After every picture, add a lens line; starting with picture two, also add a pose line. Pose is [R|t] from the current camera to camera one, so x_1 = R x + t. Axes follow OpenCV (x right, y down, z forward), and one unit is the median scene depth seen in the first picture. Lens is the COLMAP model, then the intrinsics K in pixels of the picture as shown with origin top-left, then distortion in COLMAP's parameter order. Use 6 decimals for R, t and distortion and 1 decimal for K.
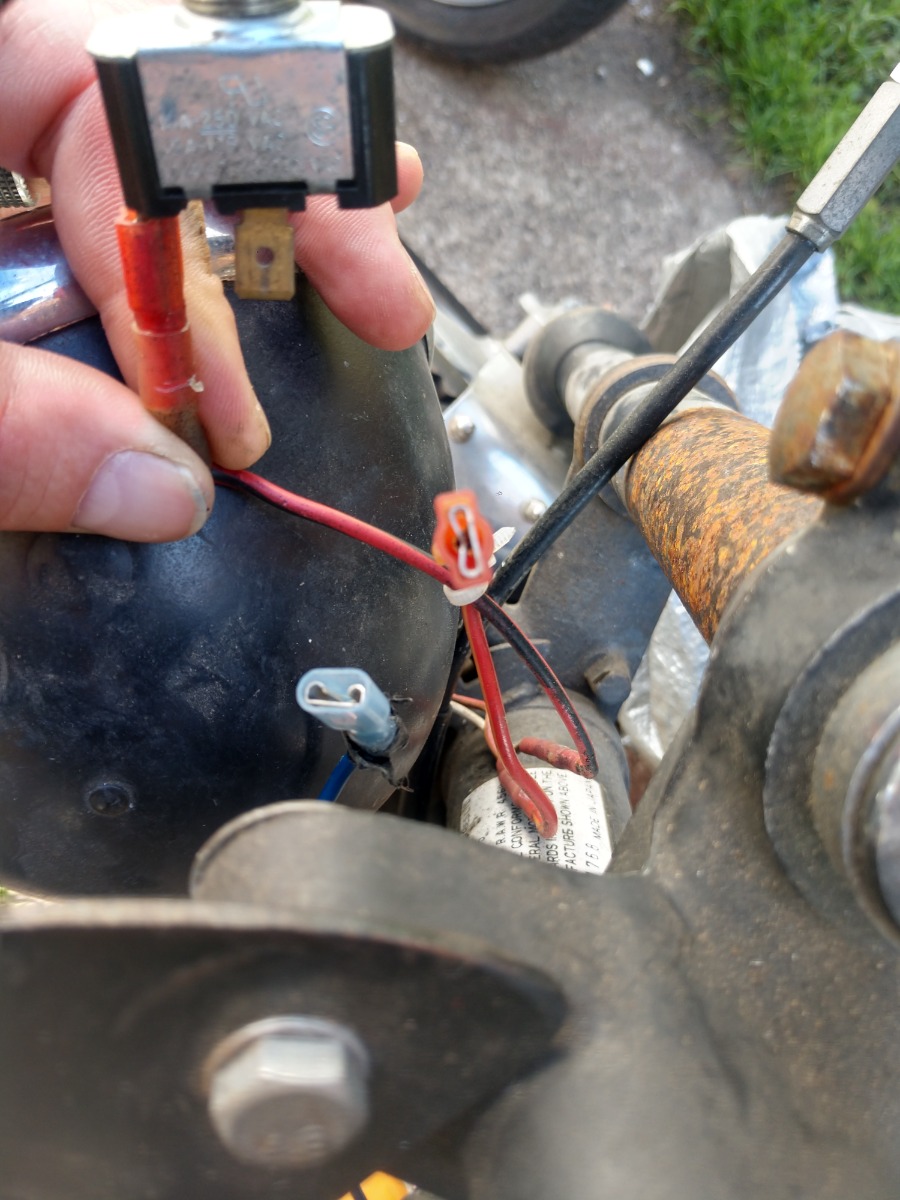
lens RADIAL K [[966.3, 0, 450.0], [0, 966.3, 600.0], [0, 0, 1]] dist [-0.009451, 0.001455]
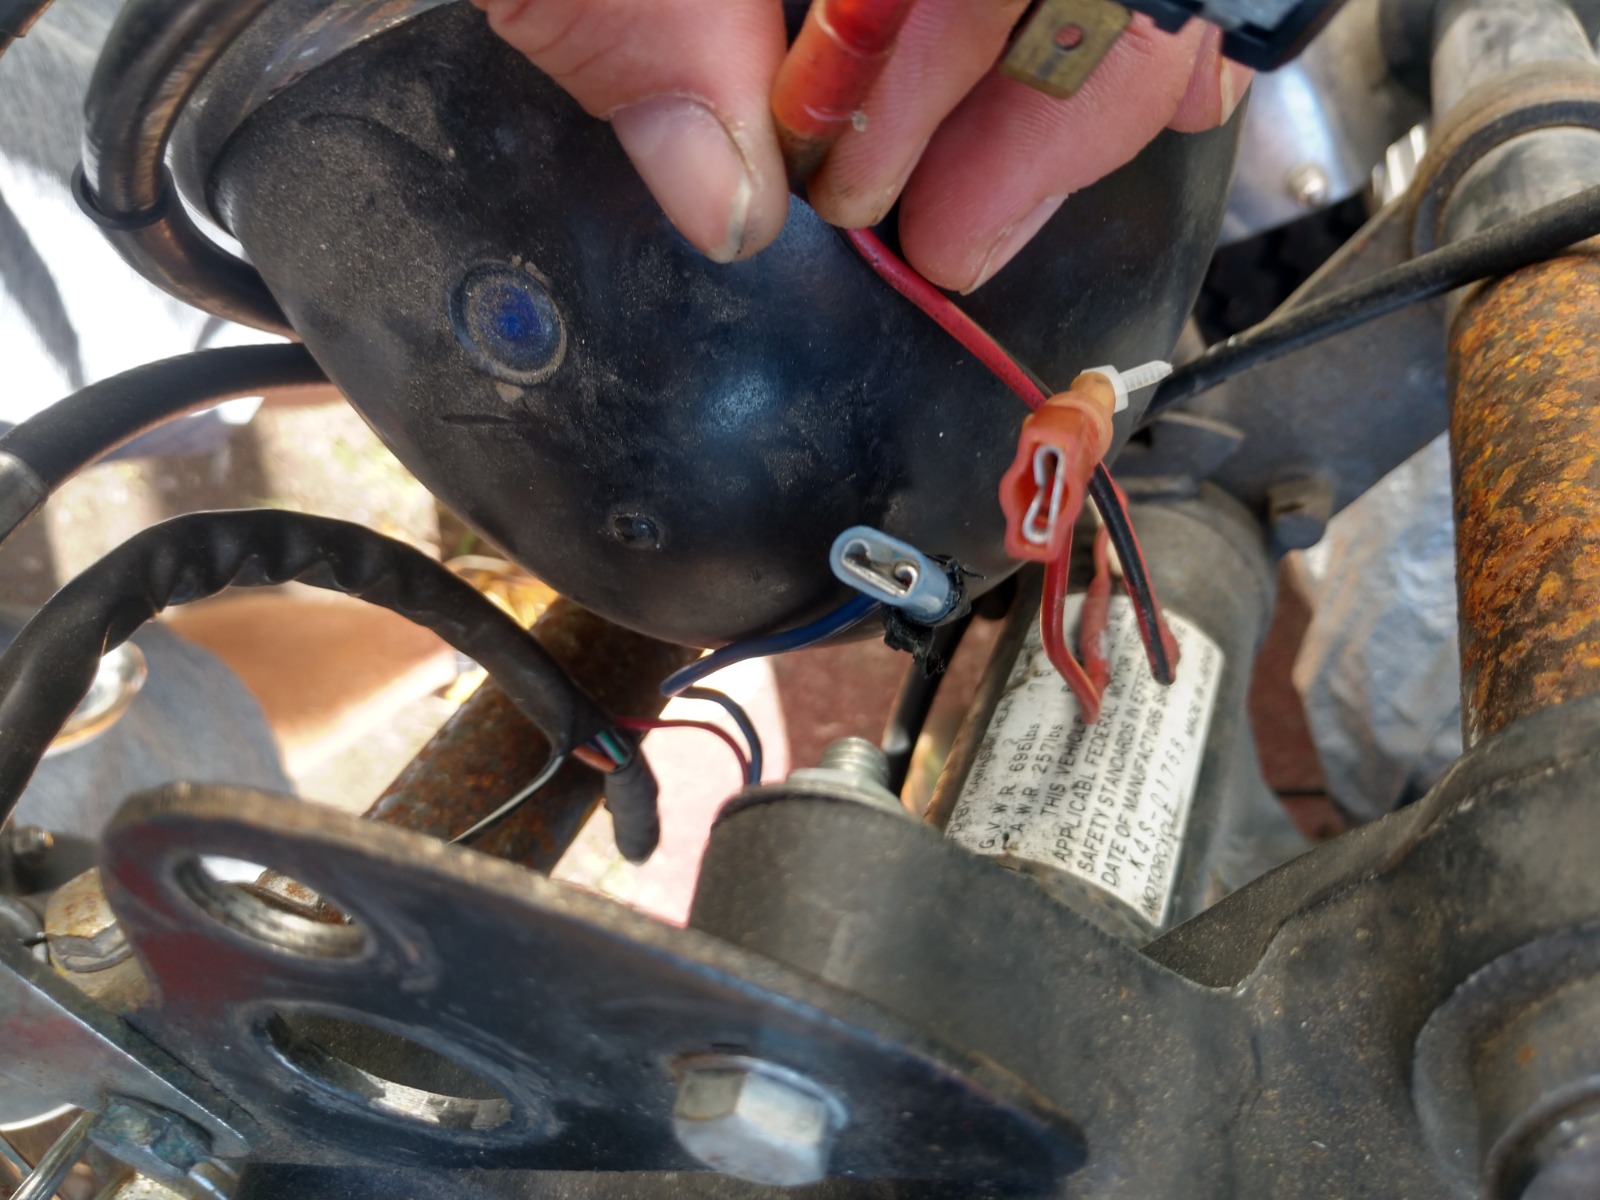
lens RADIAL K [[1288.4, 0, 800.0], [0, 1288.4, 600.0], [0, 0, 1]] dist [-0.009451, 0.001455]
pose [[0.917659, 0.383917, -0.102519, -0.101931], [-0.321522, 0.868973, 0.376176, -0.198247], [0.233507, -0.312239, 0.920859, 0.032146]]
